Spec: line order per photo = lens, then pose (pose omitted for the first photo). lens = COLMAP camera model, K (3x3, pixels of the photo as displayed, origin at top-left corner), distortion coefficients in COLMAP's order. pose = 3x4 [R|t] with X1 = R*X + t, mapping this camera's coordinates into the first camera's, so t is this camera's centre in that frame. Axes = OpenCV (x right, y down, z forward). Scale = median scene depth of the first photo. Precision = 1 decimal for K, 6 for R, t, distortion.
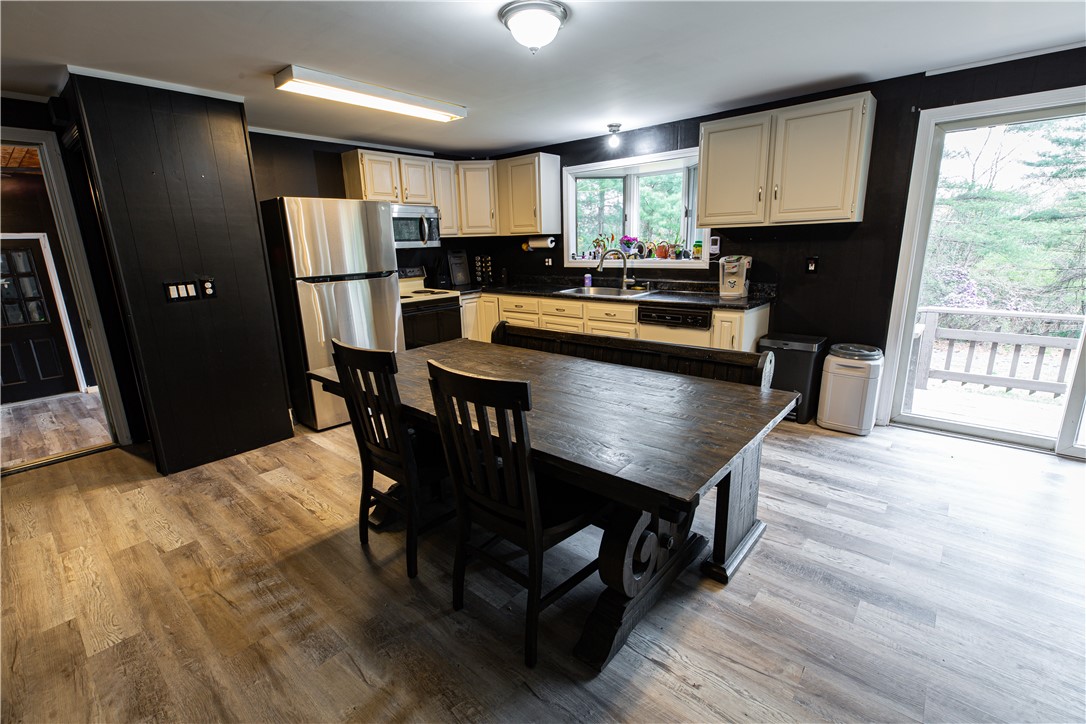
lens RADIAL K [[490.5, 0, 541.8], [0, 490.5, 358.2], [0, 0, 1]] dist [0.004122, -0.000080]
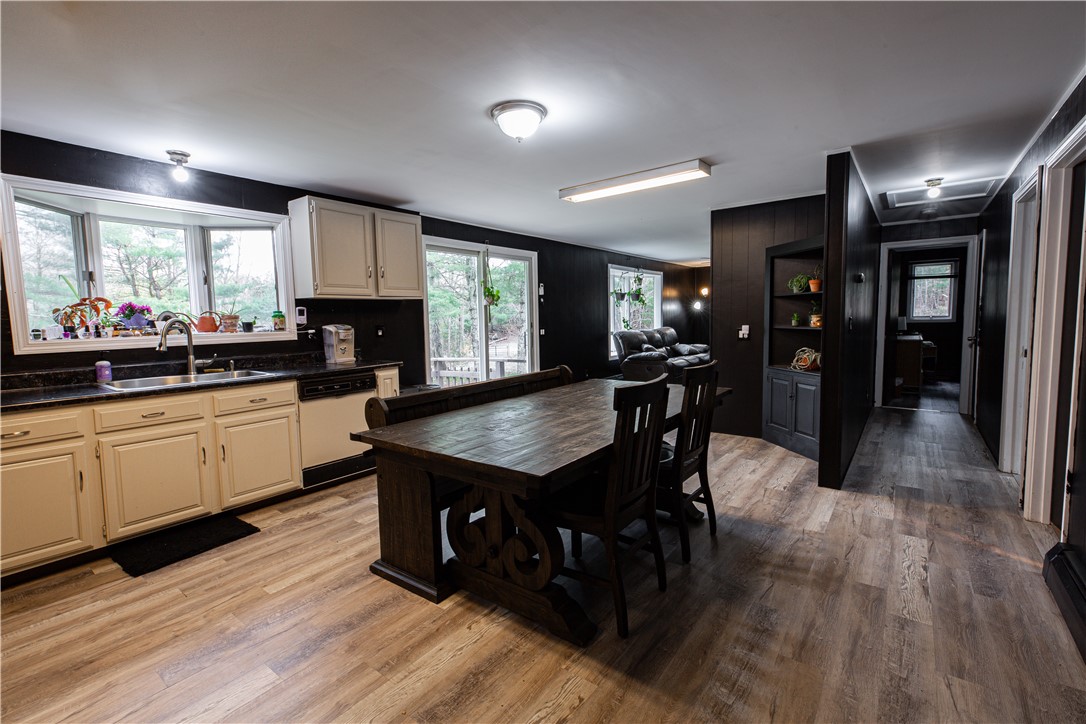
lens RADIAL K [[490.5, 0, 541.5], [0, 490.5, 361.7], [0, 0, 1]] dist [0.004122, -0.000080]
pose [[-0.079354, -0.062731, 0.994871, -0.663139], [0.253906, 0.963829, 0.081026, -0.098781], [-0.963968, 0.259033, -0.060556, 0.617671]]
